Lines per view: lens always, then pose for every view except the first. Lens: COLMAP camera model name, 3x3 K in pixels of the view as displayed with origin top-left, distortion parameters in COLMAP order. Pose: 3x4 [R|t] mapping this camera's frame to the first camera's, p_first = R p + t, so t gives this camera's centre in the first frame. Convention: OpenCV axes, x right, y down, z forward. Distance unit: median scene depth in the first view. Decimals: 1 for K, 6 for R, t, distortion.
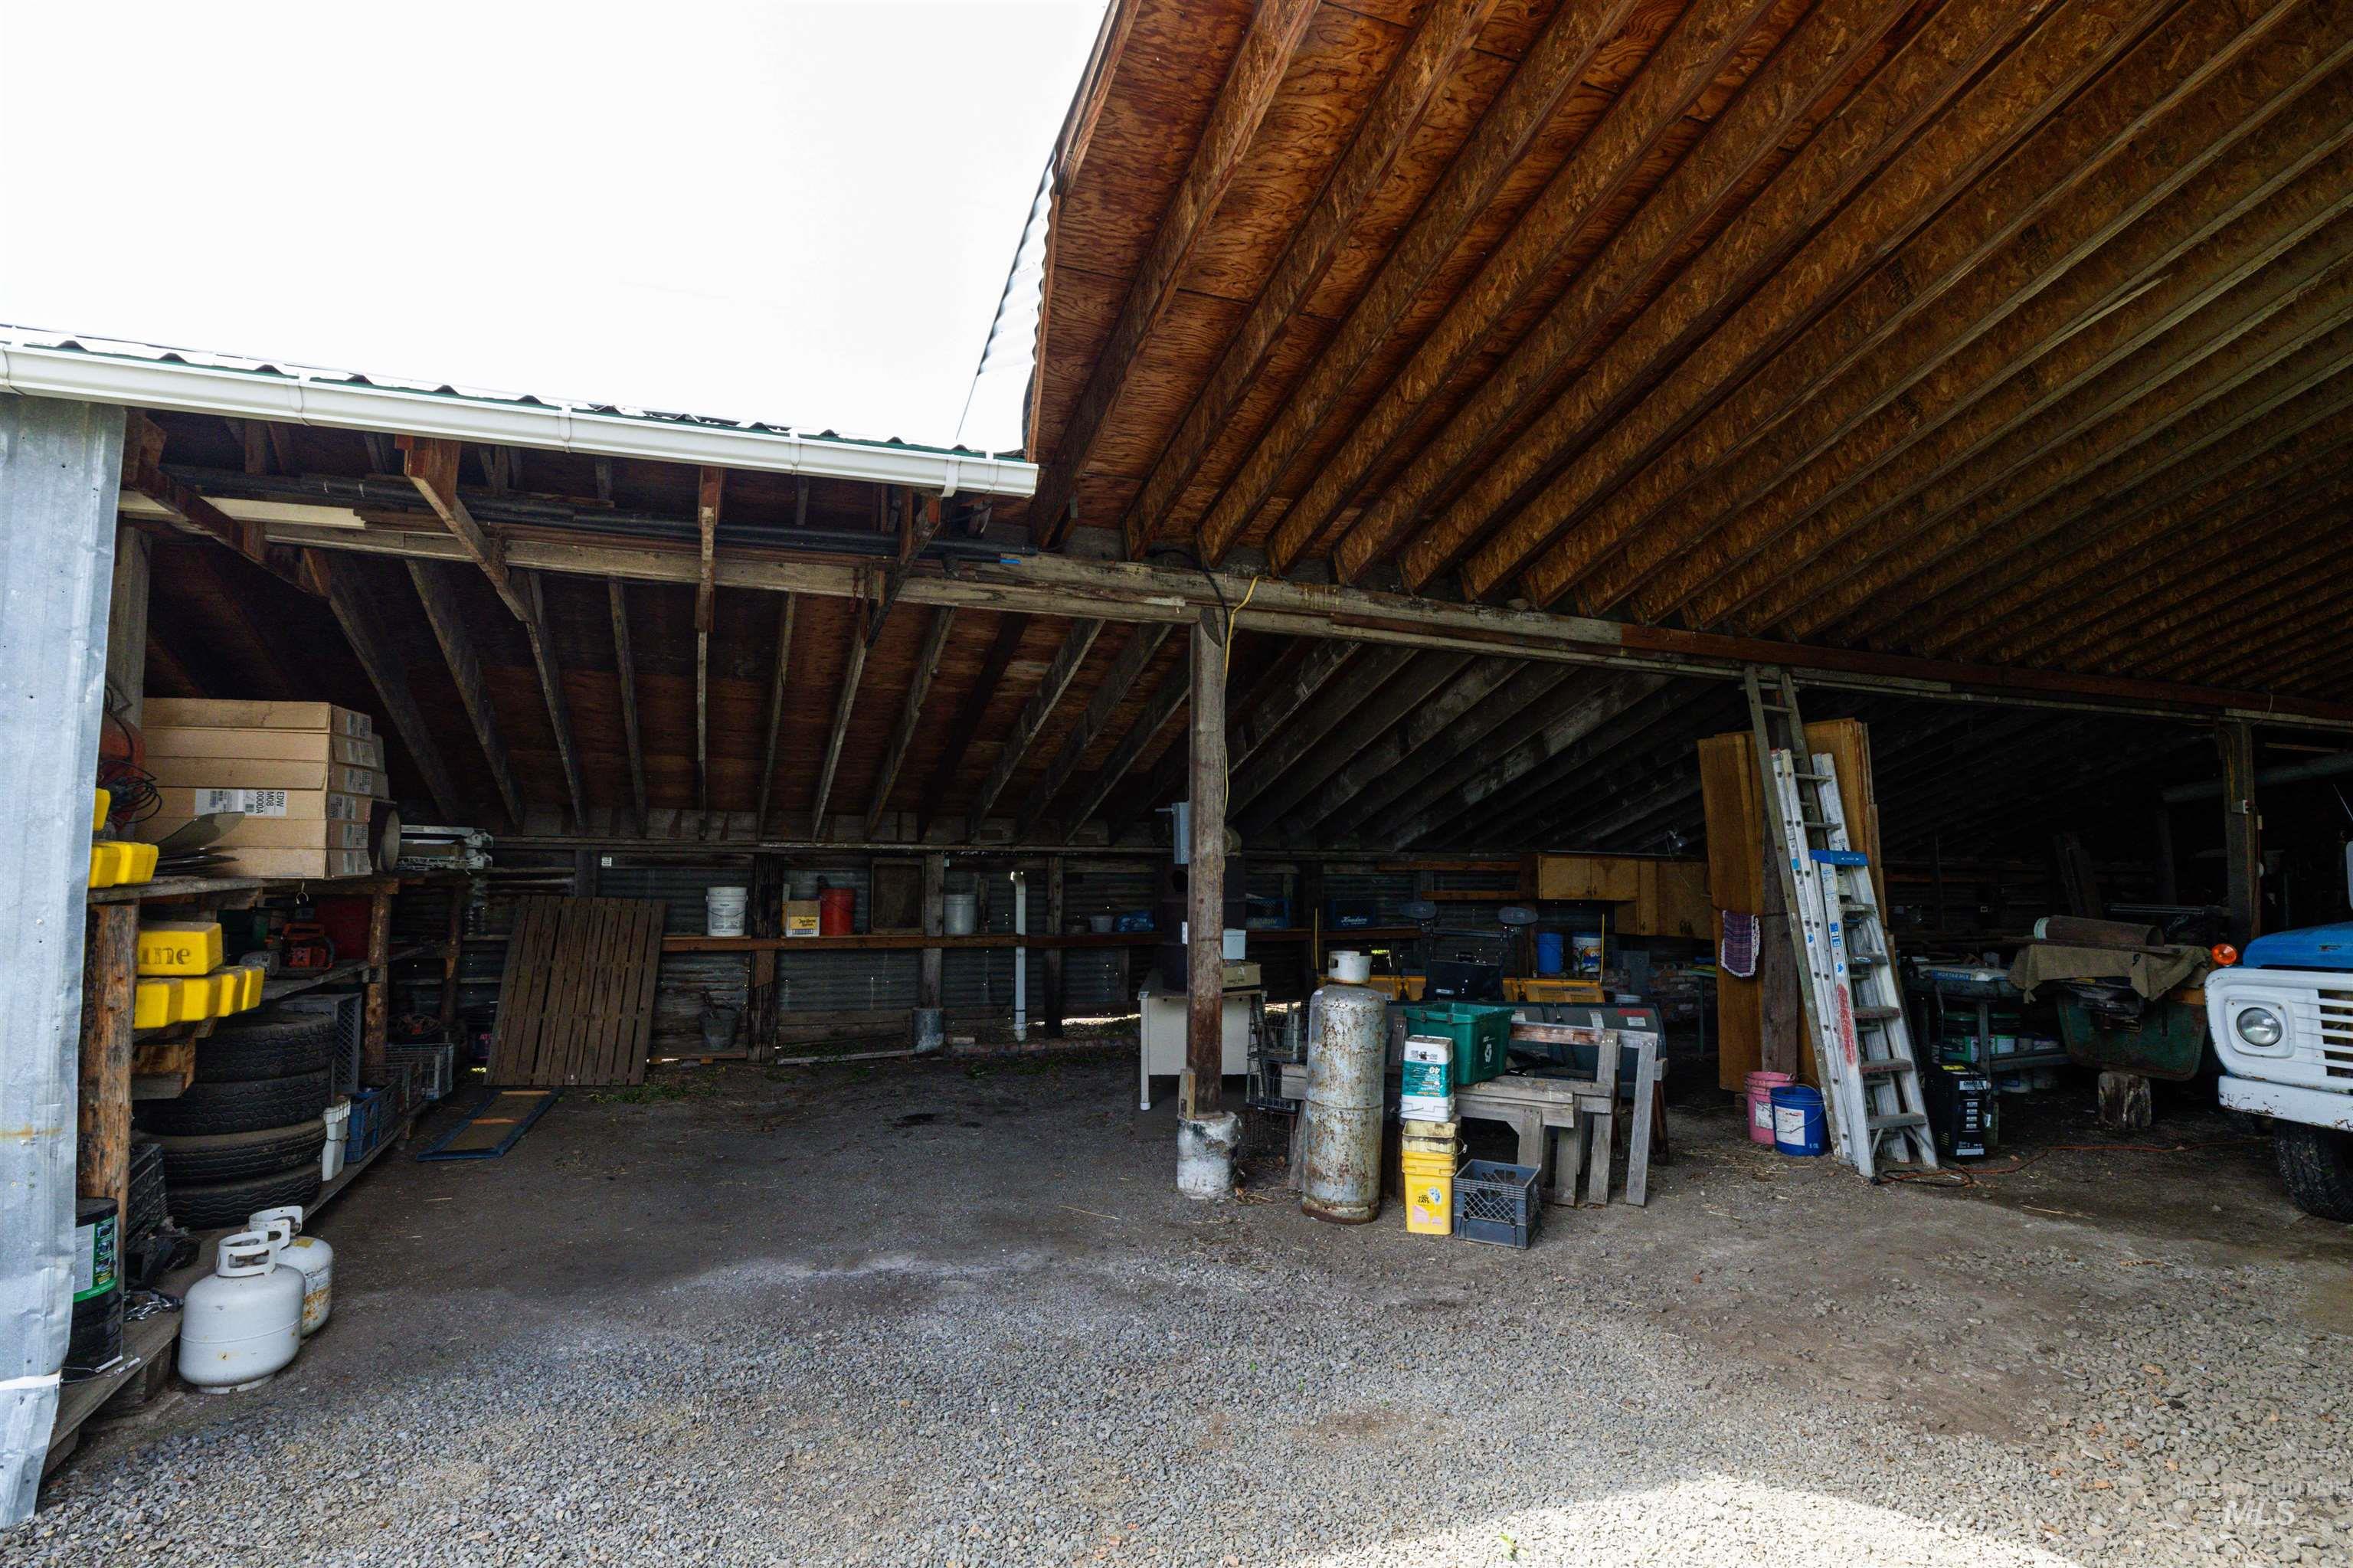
lens RADIAL K [[1203.2, 0, 1176.5], [0, 1203.2, 784.0], [0, 0, 1]] dist [-0.001819, -0.001466]
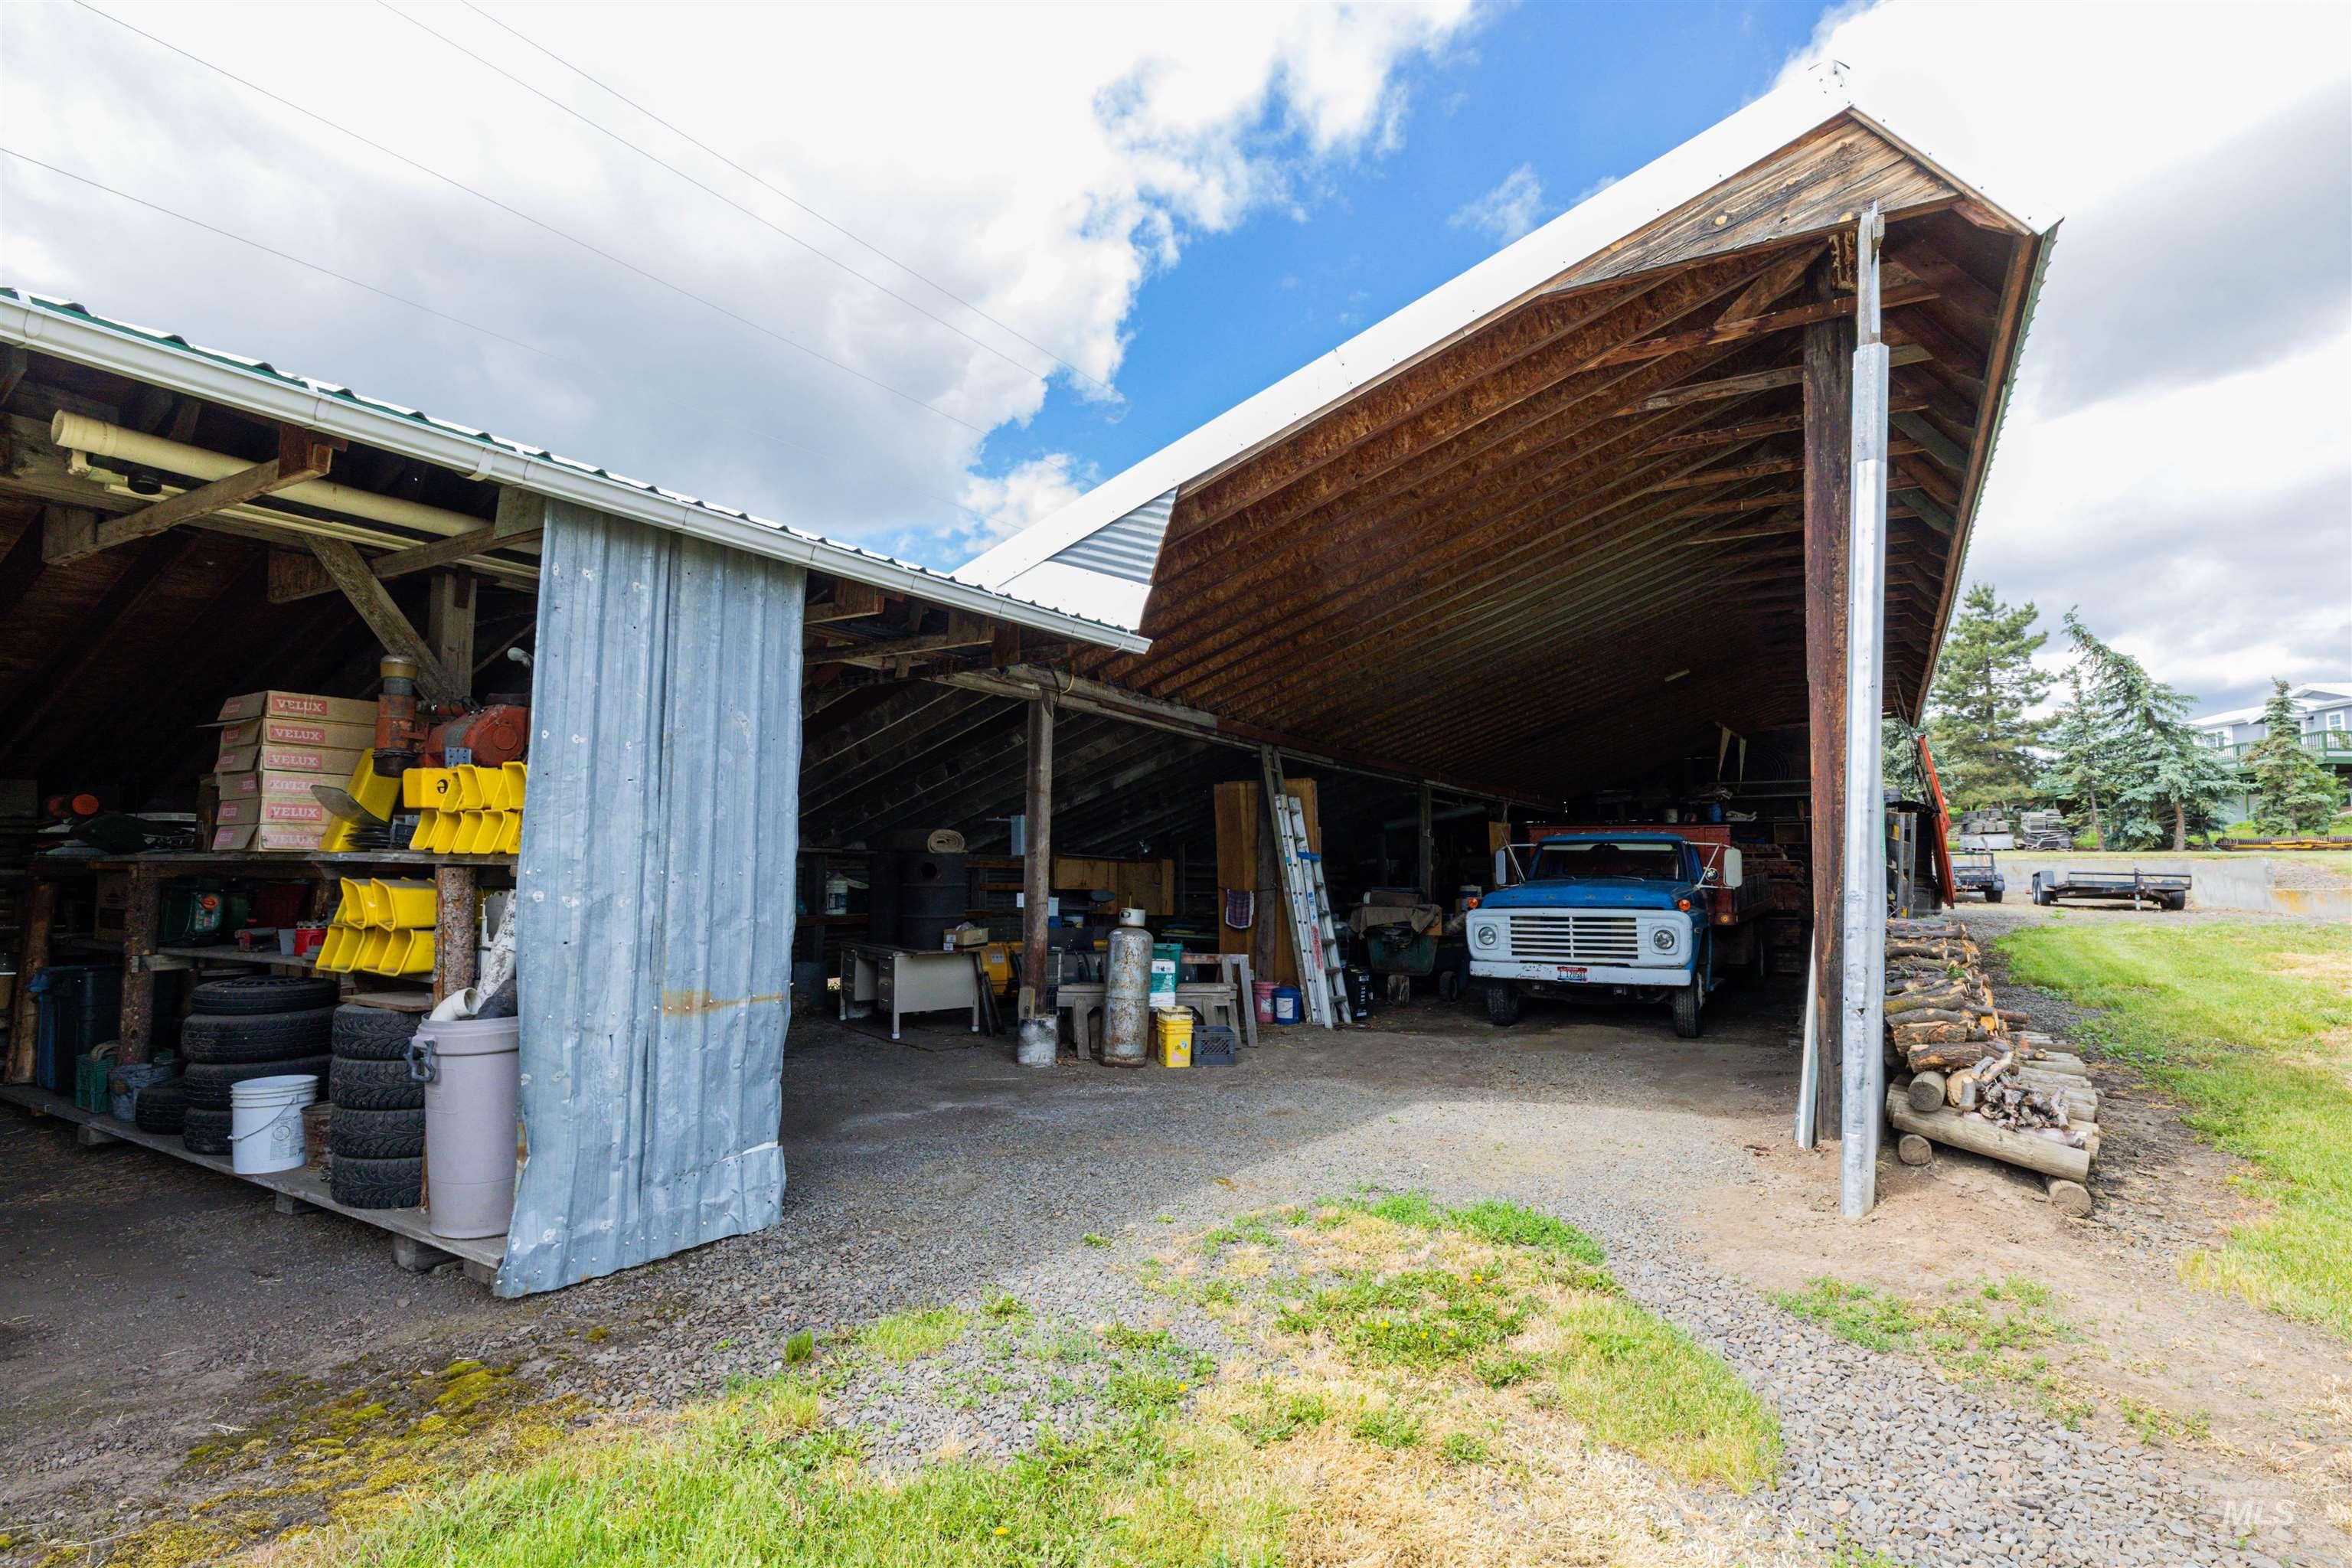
lens RADIAL K [[1202.7, 0, 1176.0], [0, 1202.7, 784.0], [0, 0, 1]] dist [-0.001819, -0.001466]
pose [[0.799944, 0.045225, 0.598367, -0.732884], [-0.038439, 0.998970, -0.024114, 0.004703], [-0.598842, -0.003711, 0.800859, -0.336768]]
